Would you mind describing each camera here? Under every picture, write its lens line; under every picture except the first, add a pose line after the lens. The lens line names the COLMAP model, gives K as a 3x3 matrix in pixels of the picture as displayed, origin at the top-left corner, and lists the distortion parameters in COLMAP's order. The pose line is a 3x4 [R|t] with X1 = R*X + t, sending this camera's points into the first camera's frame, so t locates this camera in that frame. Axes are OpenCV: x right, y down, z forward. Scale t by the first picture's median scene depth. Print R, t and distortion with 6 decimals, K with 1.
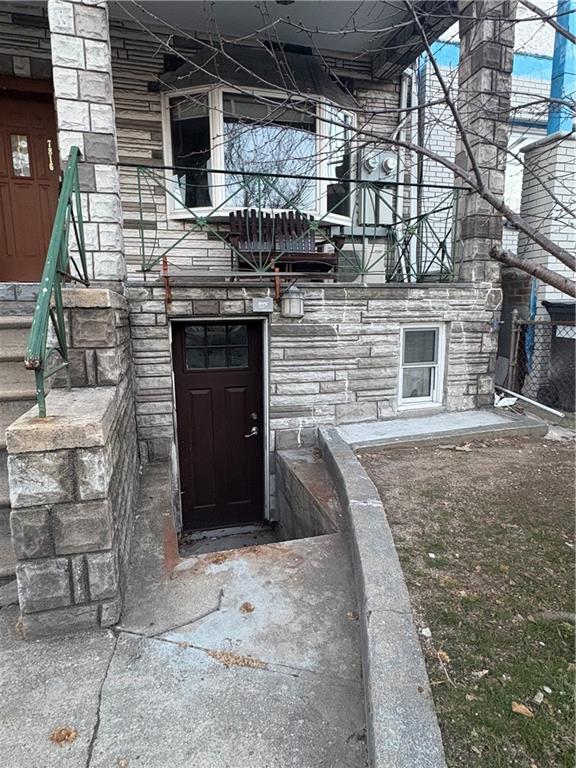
lens RADIAL K [[451.5, 0, 287.2], [0, 451.5, 383.6], [0, 0, 1]] dist [-0.002453, 0.000300]
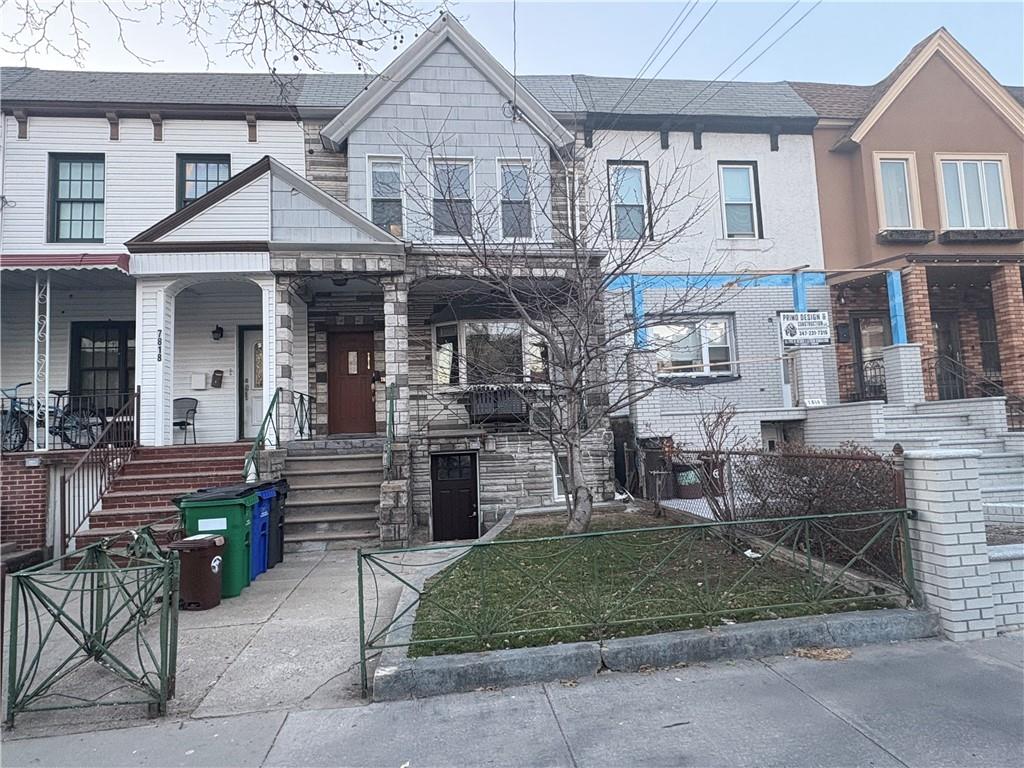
lens RADIAL K [[602.1, 0, 510.0], [0, 602.1, 383.8], [0, 0, 1]] dist [-0.002453, 0.000300]
pose [[0.988028, -0.040383, -0.148894, 0.494754], [0.003463, 0.970694, -0.240296, 0.199177], [0.154234, 0.236903, 0.959212, -1.567278]]
